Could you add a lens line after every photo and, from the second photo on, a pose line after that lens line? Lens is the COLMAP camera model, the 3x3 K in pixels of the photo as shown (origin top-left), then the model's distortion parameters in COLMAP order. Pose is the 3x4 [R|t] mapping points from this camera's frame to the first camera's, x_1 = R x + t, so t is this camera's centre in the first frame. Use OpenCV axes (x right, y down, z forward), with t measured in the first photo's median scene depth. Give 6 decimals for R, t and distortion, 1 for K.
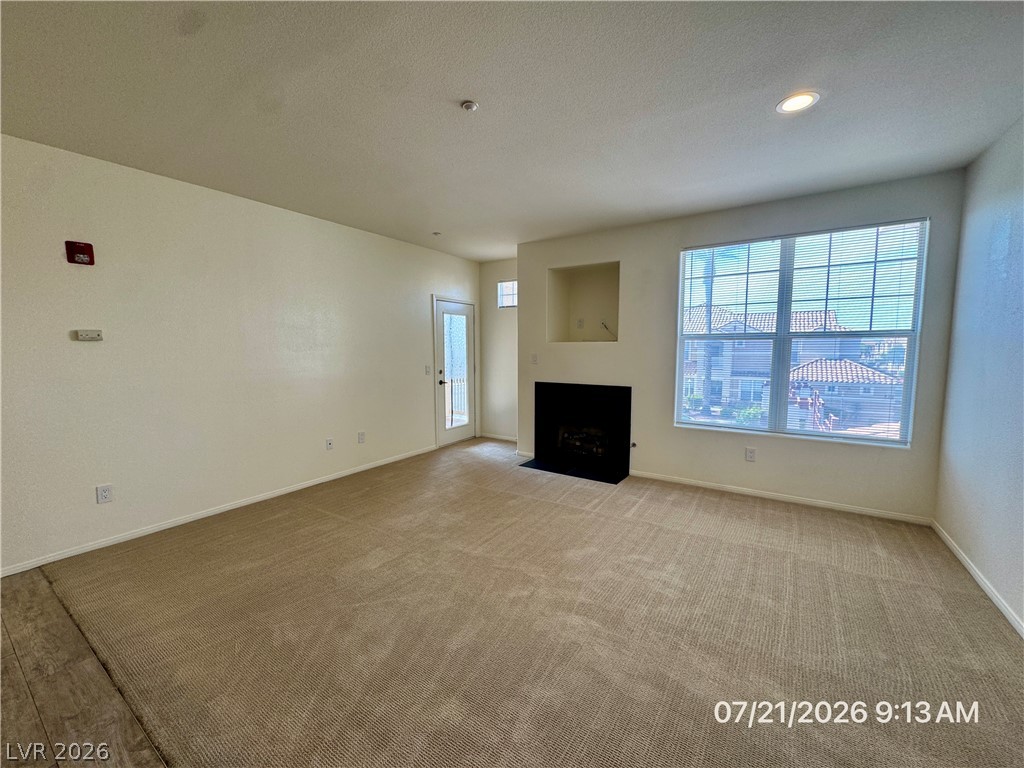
lens RADIAL K [[408.3, 0, 514.5], [0, 408.3, 383.5], [0, 0, 1]] dist [-0.002544, 0.000360]
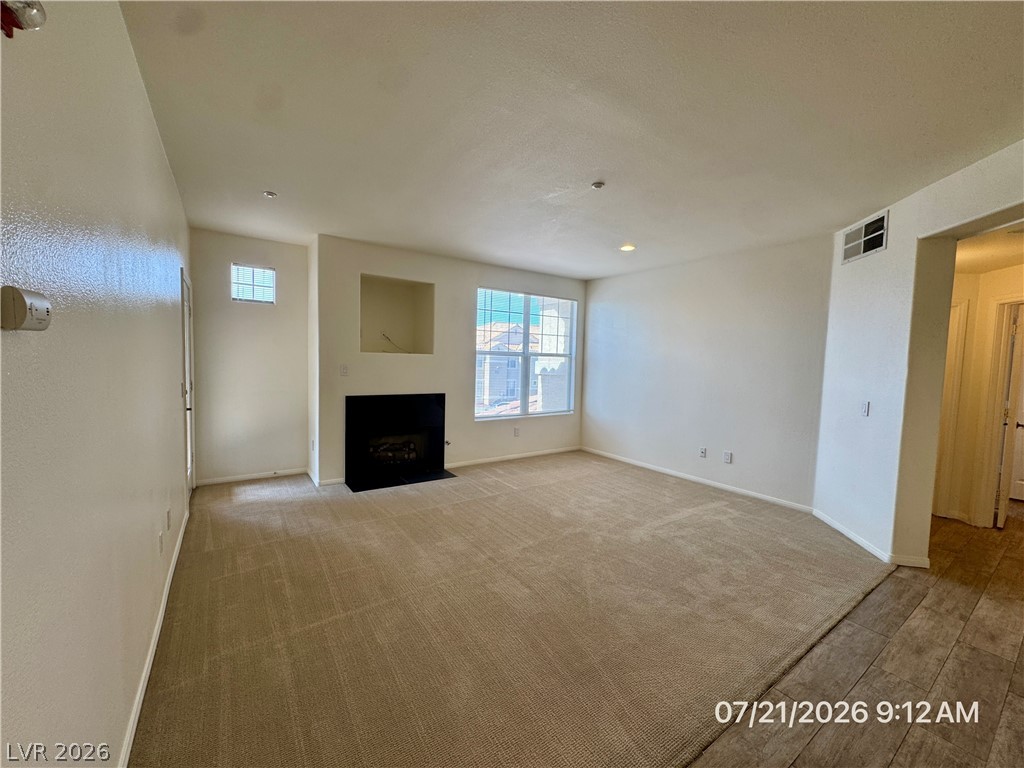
lens RADIAL K [[408.3, 0, 511.5], [0, 408.3, 382.3], [0, 0, 1]] dist [-0.002544, 0.000360]
pose [[0.373937, -0.041110, 0.926543, -0.832165], [0.053945, 0.998290, 0.022522, -0.044825], [-0.925884, 0.041560, 0.375515, 0.438192]]
